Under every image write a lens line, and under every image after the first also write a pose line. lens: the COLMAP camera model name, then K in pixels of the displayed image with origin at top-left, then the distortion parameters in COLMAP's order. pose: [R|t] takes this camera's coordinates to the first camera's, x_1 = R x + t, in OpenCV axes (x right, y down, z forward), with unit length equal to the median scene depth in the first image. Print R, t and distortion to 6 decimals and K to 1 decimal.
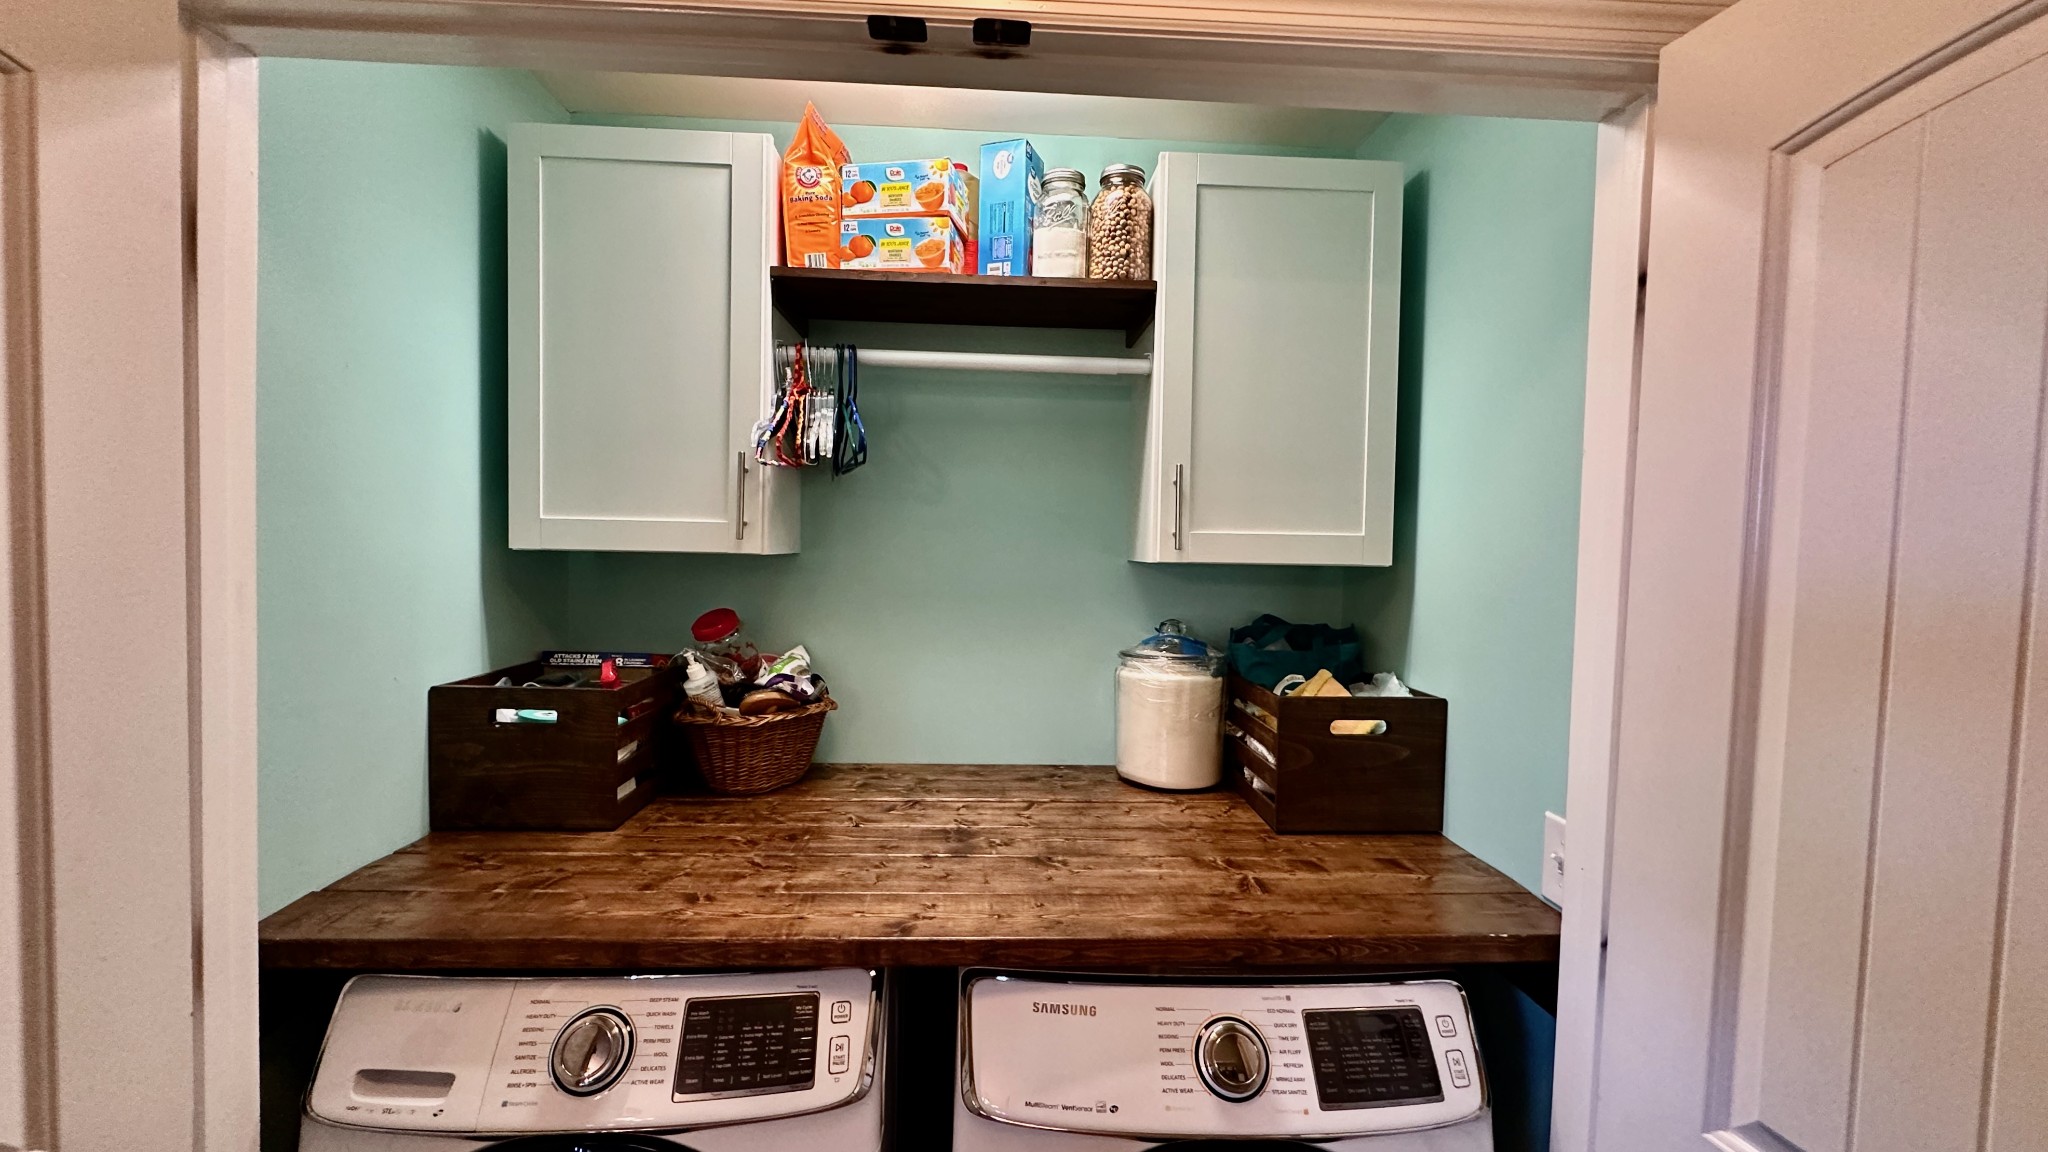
lens RADIAL K [[820.3, 0, 1028.4], [0, 820.3, 574.8], [0, 0, 1]] dist [-0.003338, 0.000593]
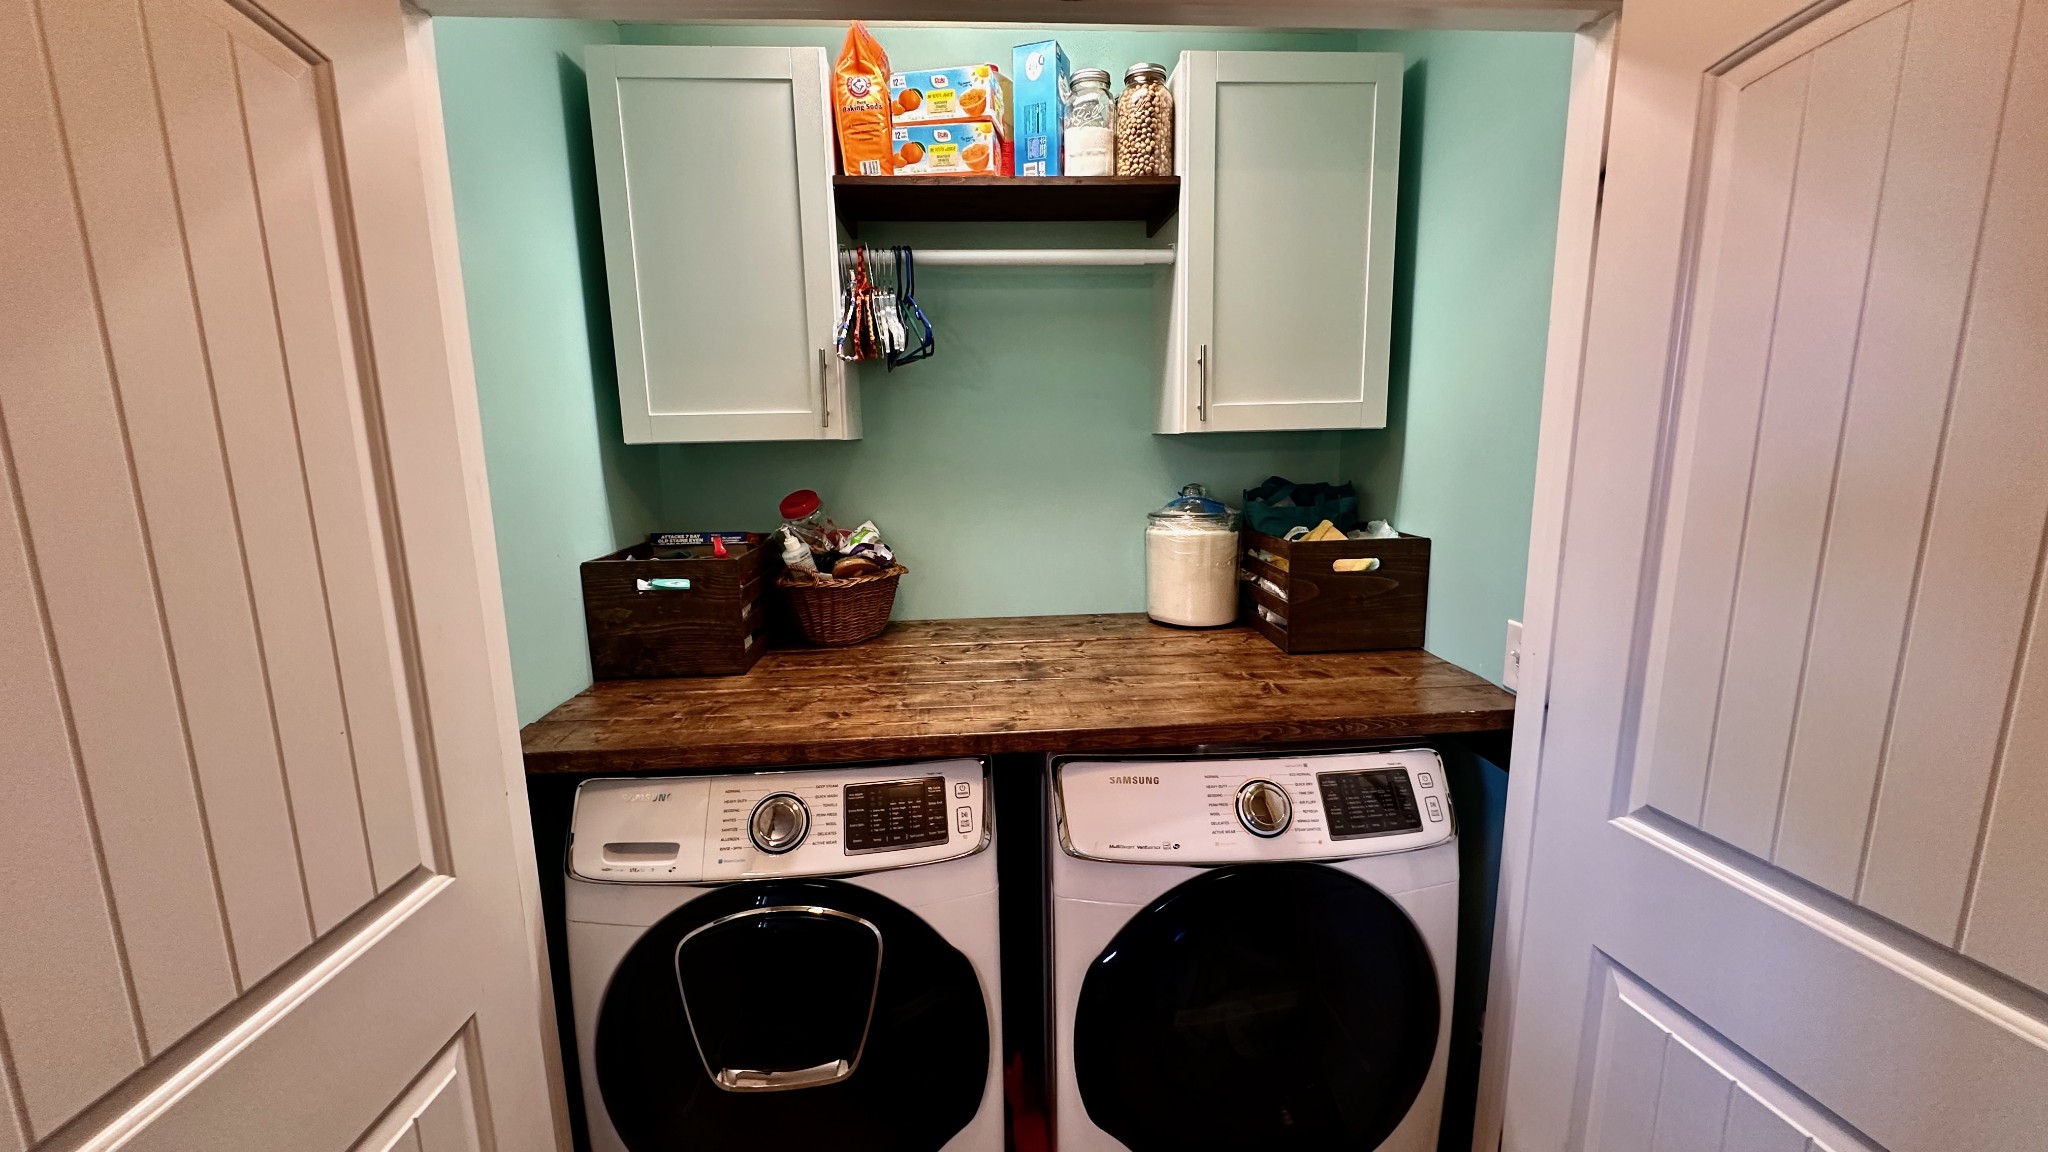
lens RADIAL K [[816.1, 0, 1021.0], [0, 816.1, 573.5], [0, 0, 1]] dist [-0.001269, -0.000148]
pose [[0.999000, -0.043164, 0.011664, -0.101408], [0.041205, 0.990040, 0.134620, 0.018095], [-0.017358, -0.134005, 0.990829, -0.174583]]
